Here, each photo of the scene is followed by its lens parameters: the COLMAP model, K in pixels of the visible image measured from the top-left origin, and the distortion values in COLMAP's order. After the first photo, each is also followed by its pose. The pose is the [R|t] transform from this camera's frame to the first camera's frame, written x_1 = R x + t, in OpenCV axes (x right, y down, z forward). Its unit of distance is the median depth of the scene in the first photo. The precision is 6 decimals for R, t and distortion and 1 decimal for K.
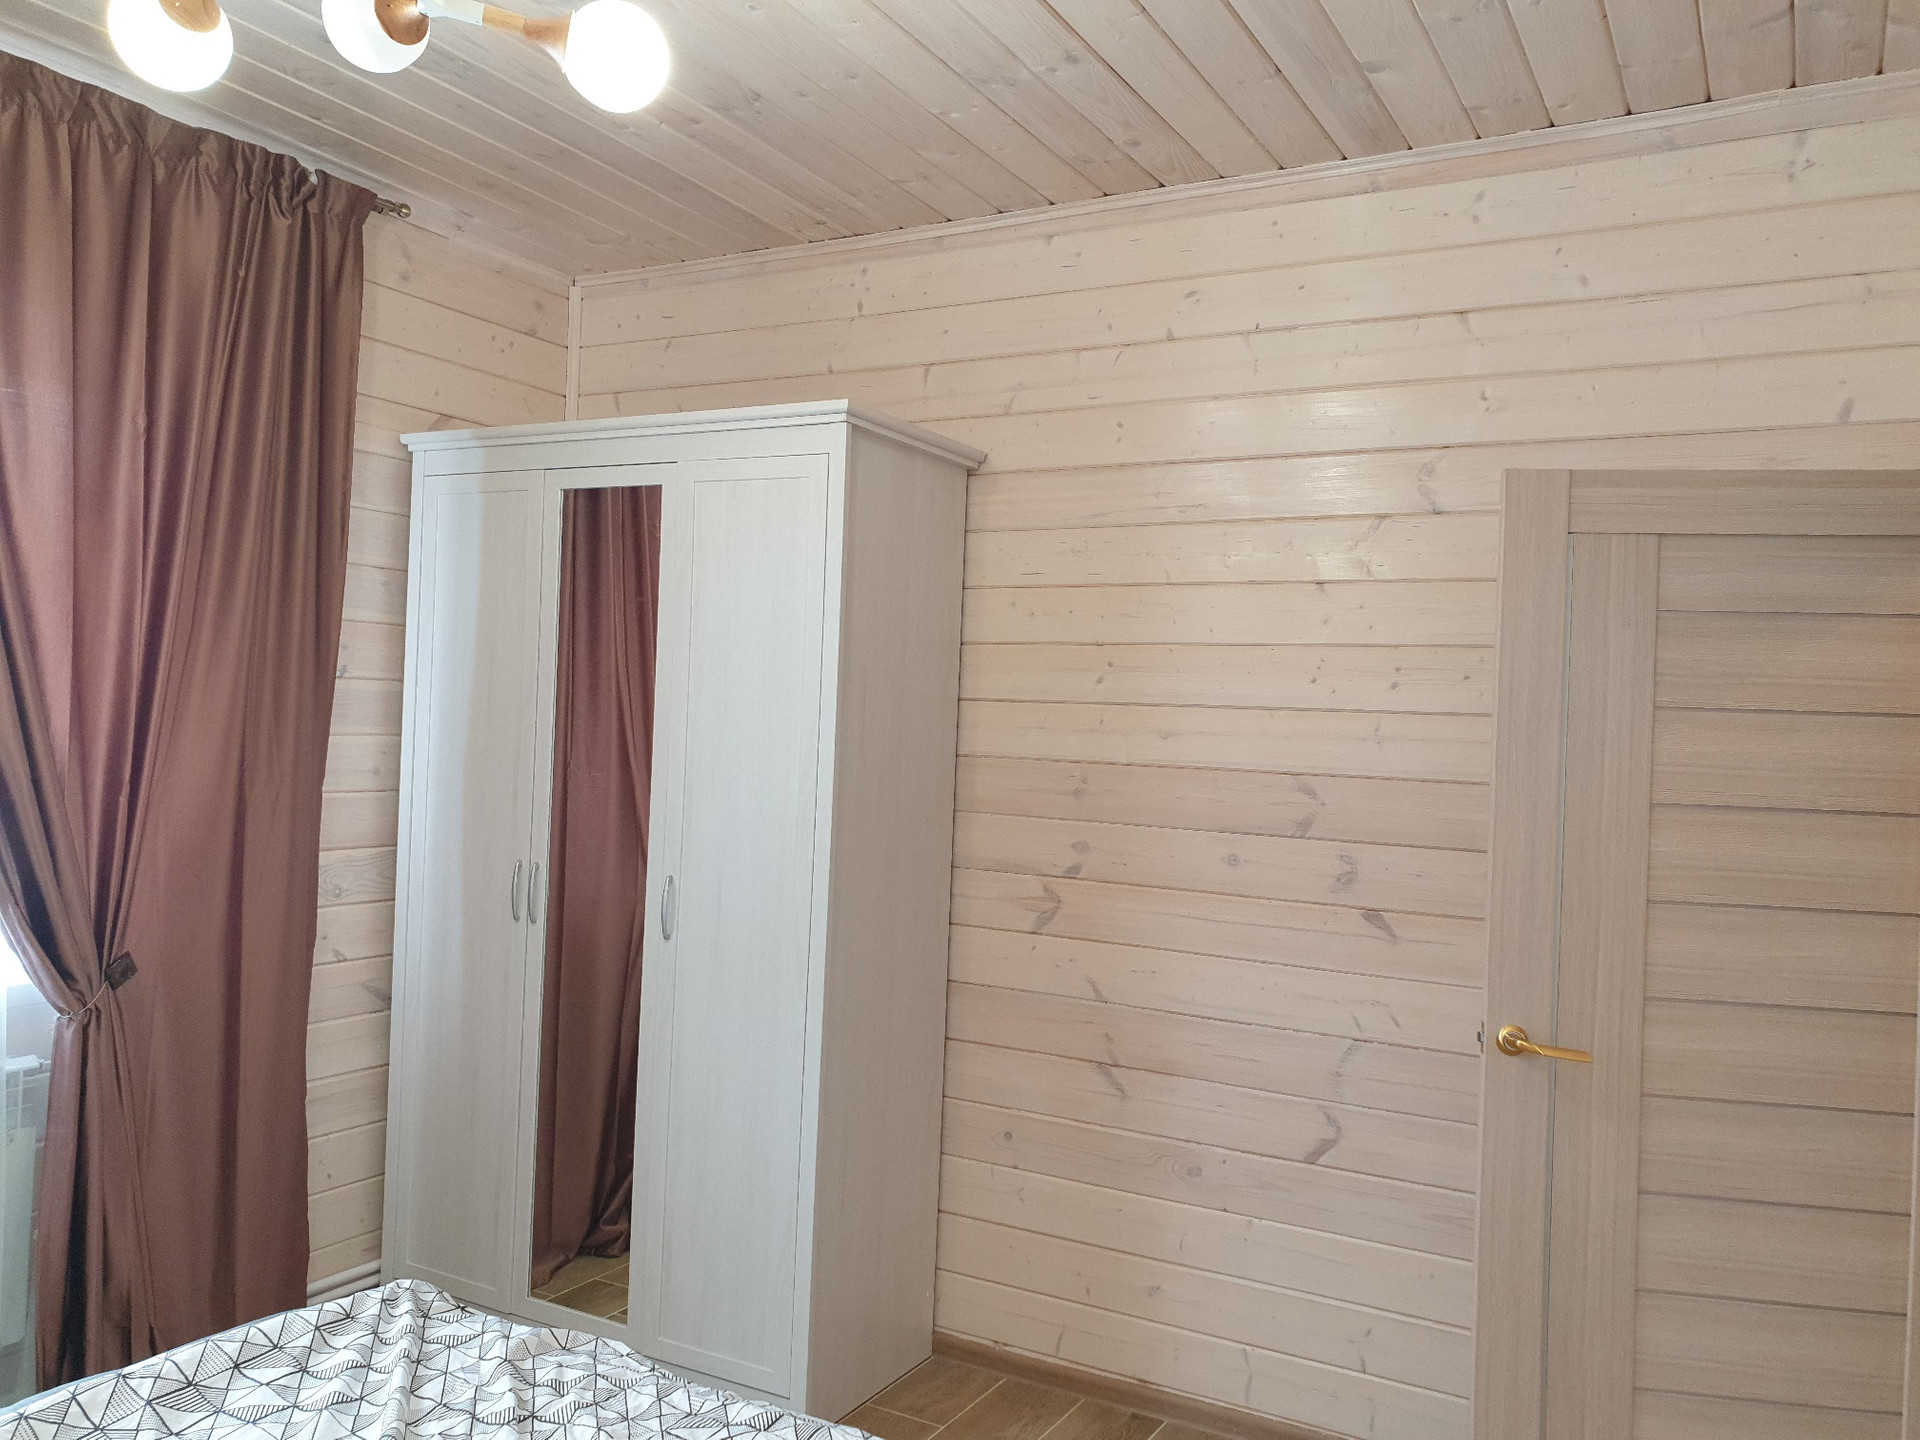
lens RADIAL K [[1498.8, 0, 964.2], [0, 1498.8, 707.5], [0, 0, 1]] dist [0.047275, -0.034411]
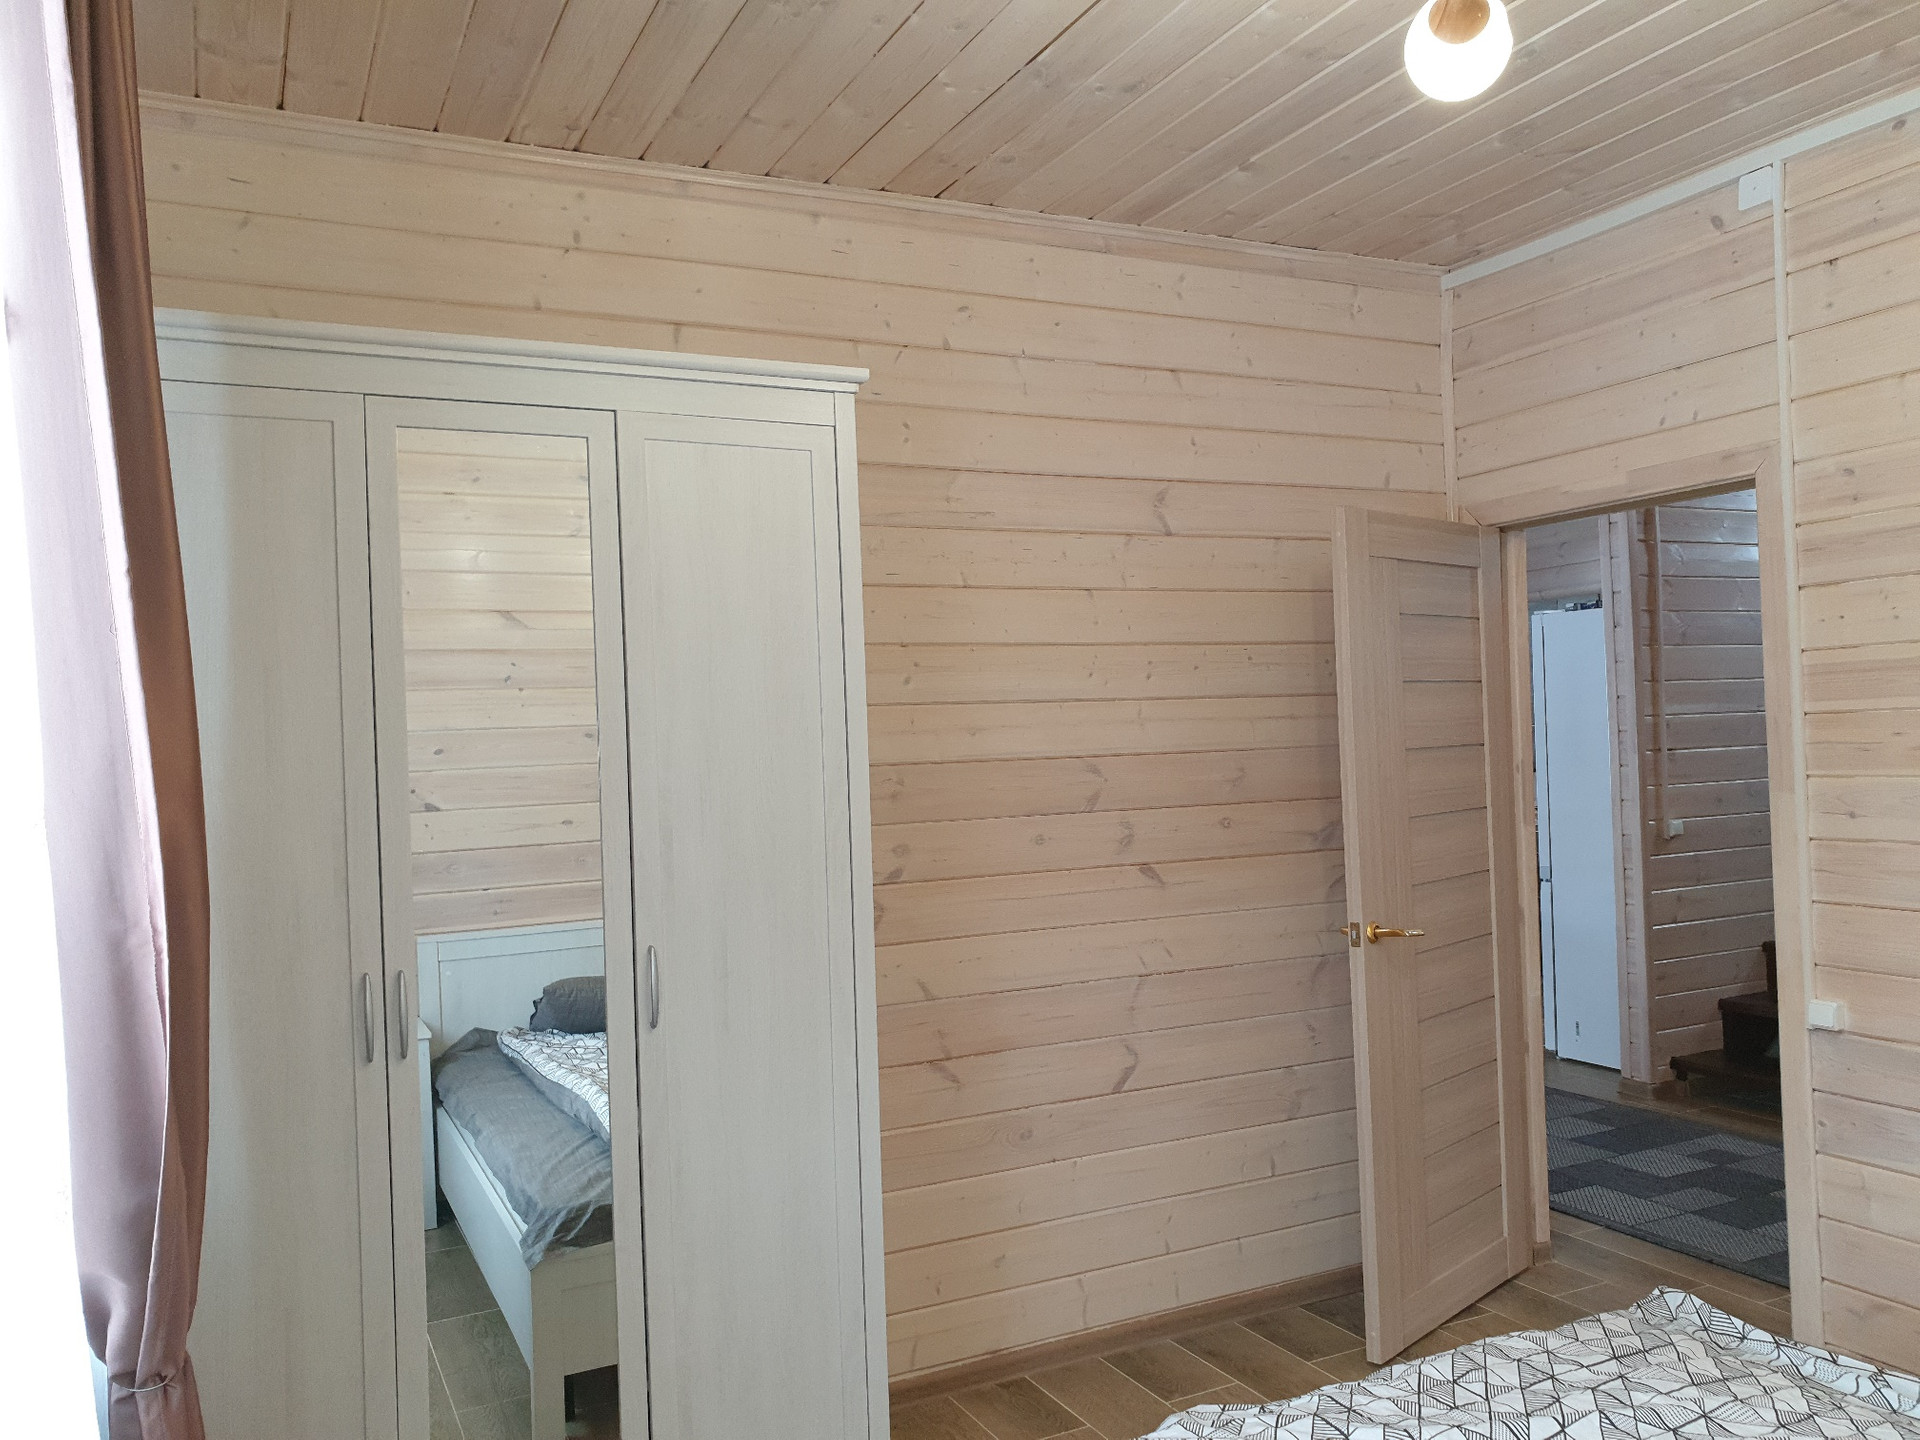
lens RADIAL K [[1498.8, 0, 967.4], [0, 1498.8, 726.2], [0, 0, 1]] dist [0.047275, -0.034411]
pose [[0.563069, -0.053248, 0.824693, -0.759076], [0.053060, 0.998192, 0.028223, -0.014914], [-0.824705, 0.027867, 0.564876, 0.434858]]
